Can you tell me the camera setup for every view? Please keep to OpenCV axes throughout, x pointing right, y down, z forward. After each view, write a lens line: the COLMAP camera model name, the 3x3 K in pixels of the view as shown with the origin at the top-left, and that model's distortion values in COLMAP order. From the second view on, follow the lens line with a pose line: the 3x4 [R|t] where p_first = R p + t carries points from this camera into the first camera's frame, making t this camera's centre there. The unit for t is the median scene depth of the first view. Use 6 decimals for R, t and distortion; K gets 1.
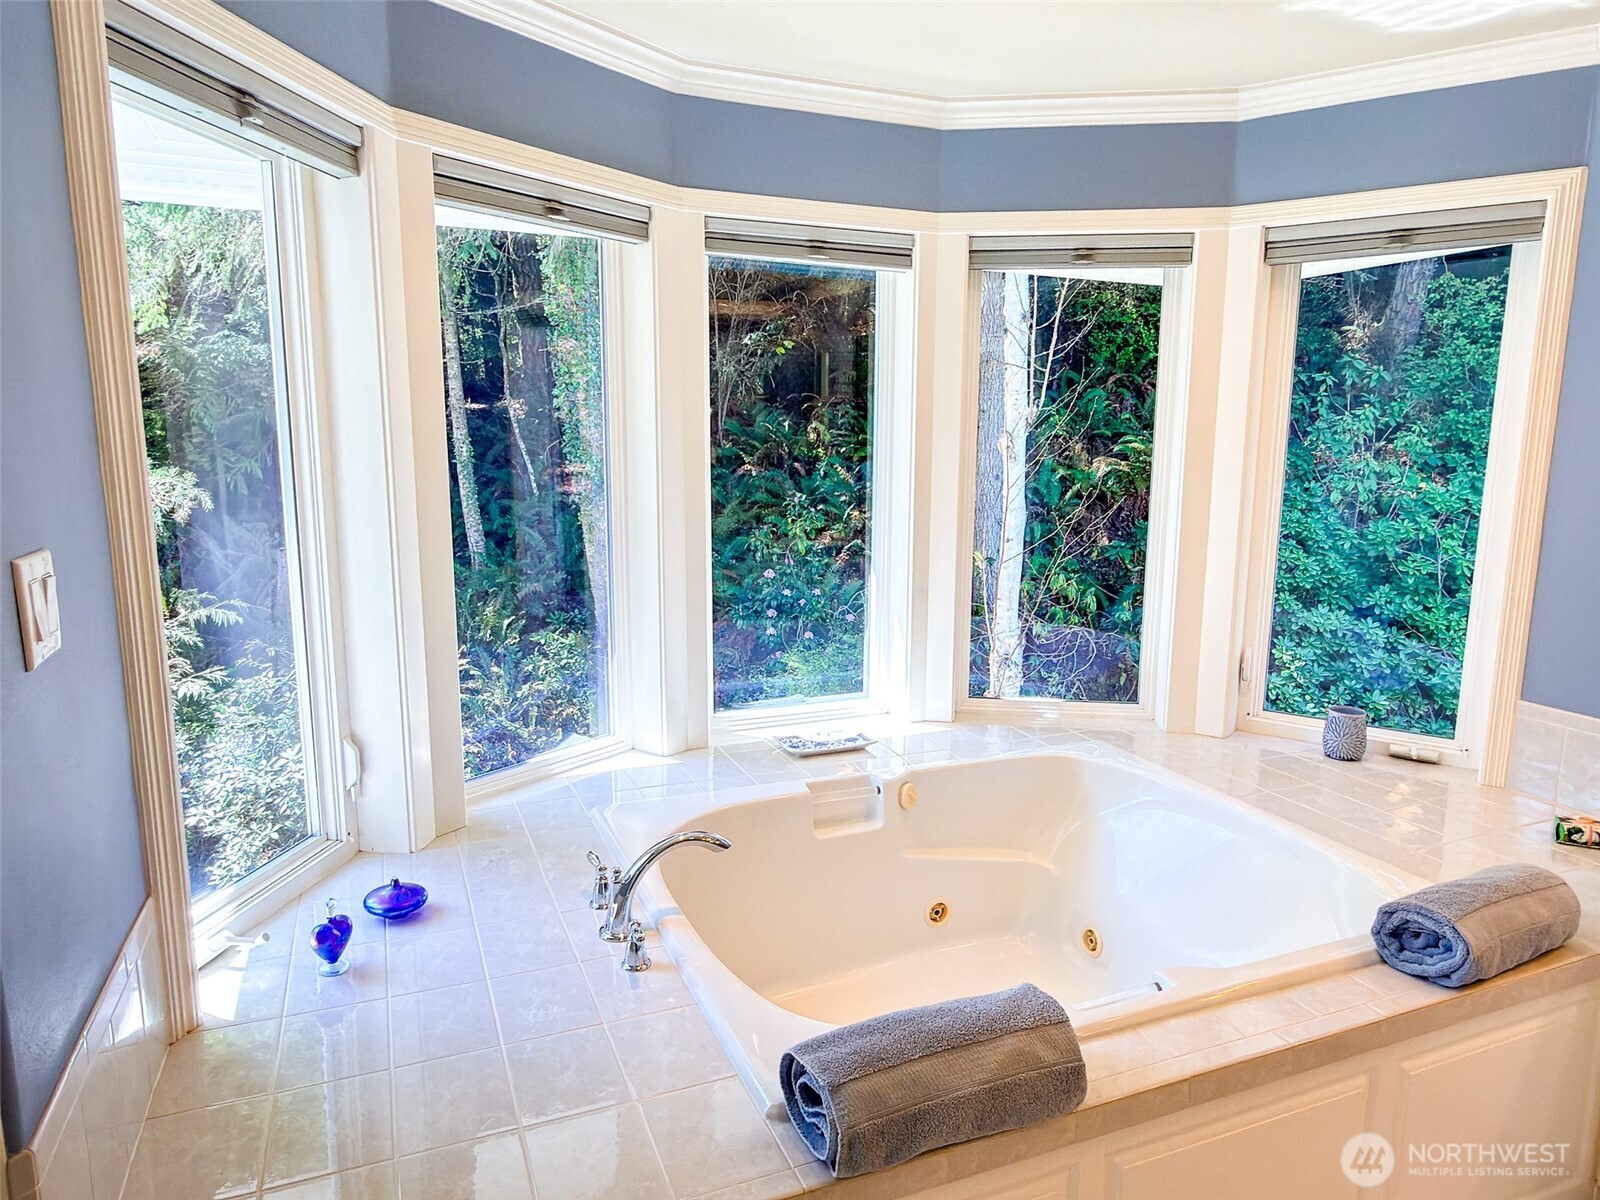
lens RADIAL K [[1011.2, 0, 797.9], [0, 1011.2, 598.3], [0, 0, 1]] dist [-0.005874, 0.004077]
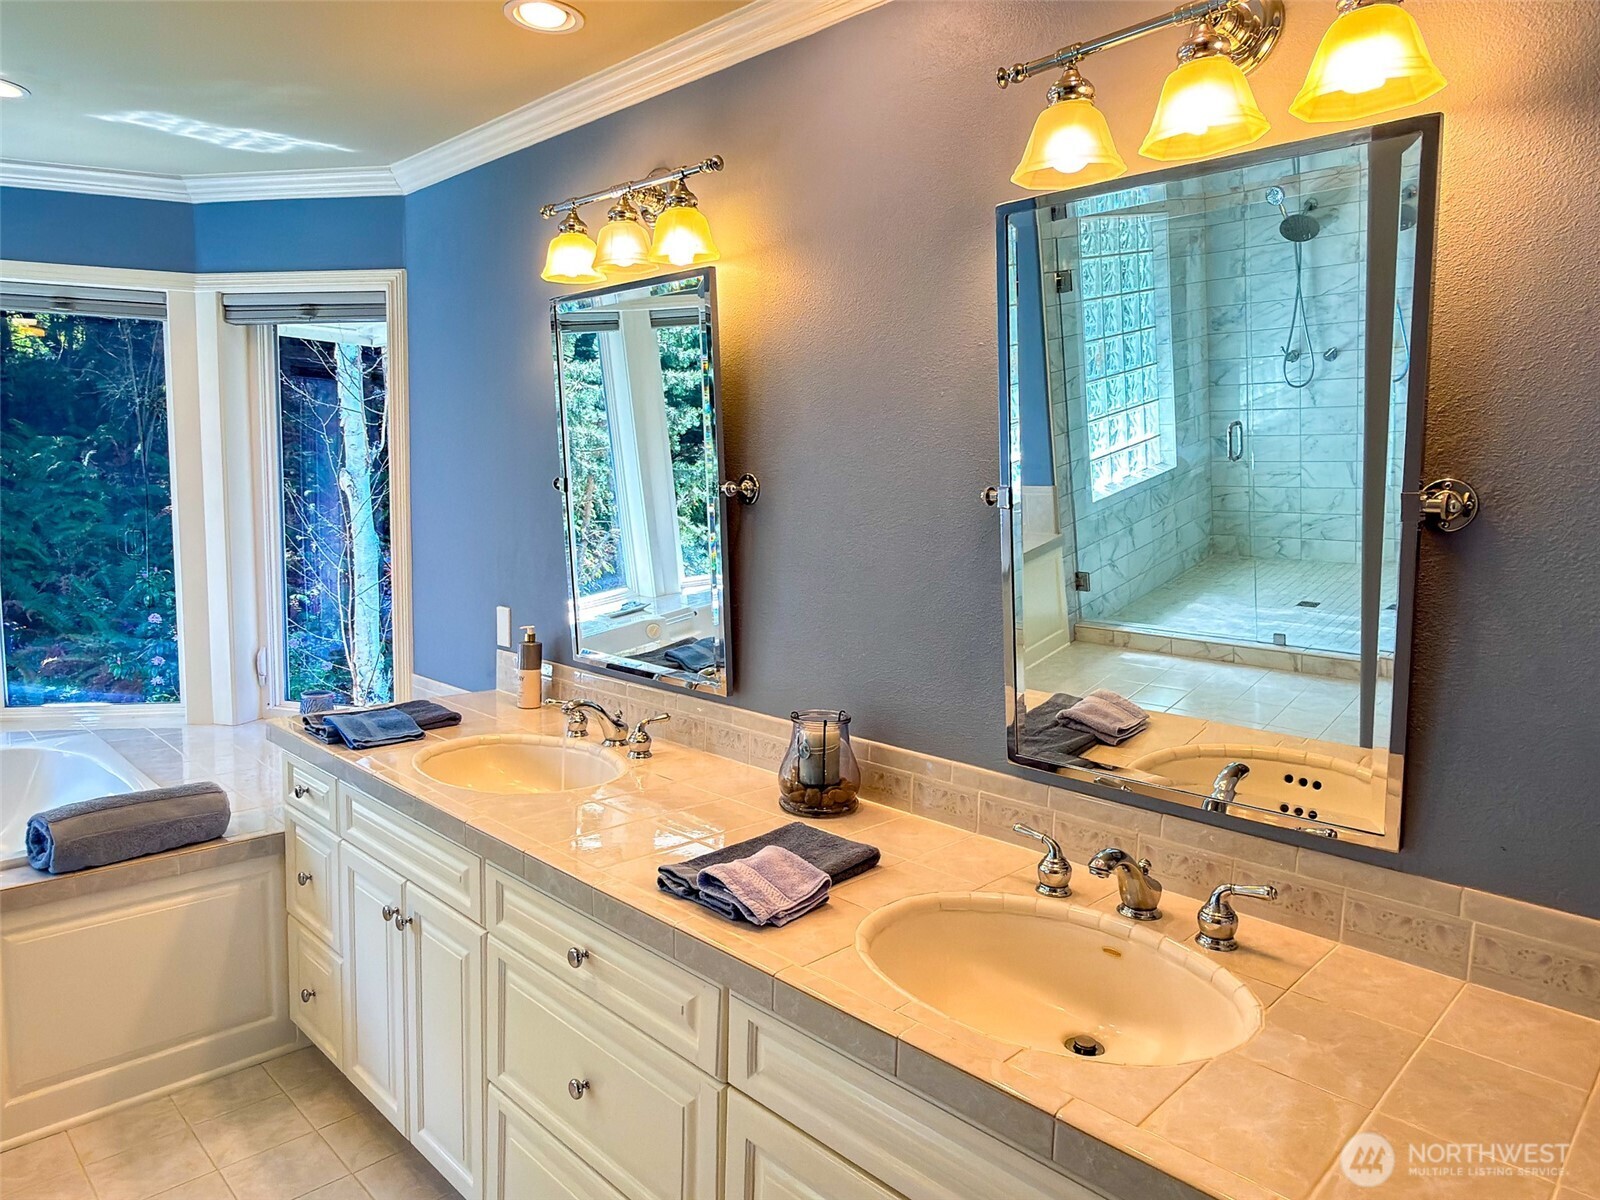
lens RADIAL K [[1011.2, 0, 798.7], [0, 1011.2, 604.8], [0, 0, 1]] dist [-0.005874, 0.004077]
pose [[0.922706, -0.023675, 0.384778, 0.625056], [0.040182, 0.998582, -0.034916, 0.073022], [-0.383406, 0.047678, 0.922349, -0.354102]]
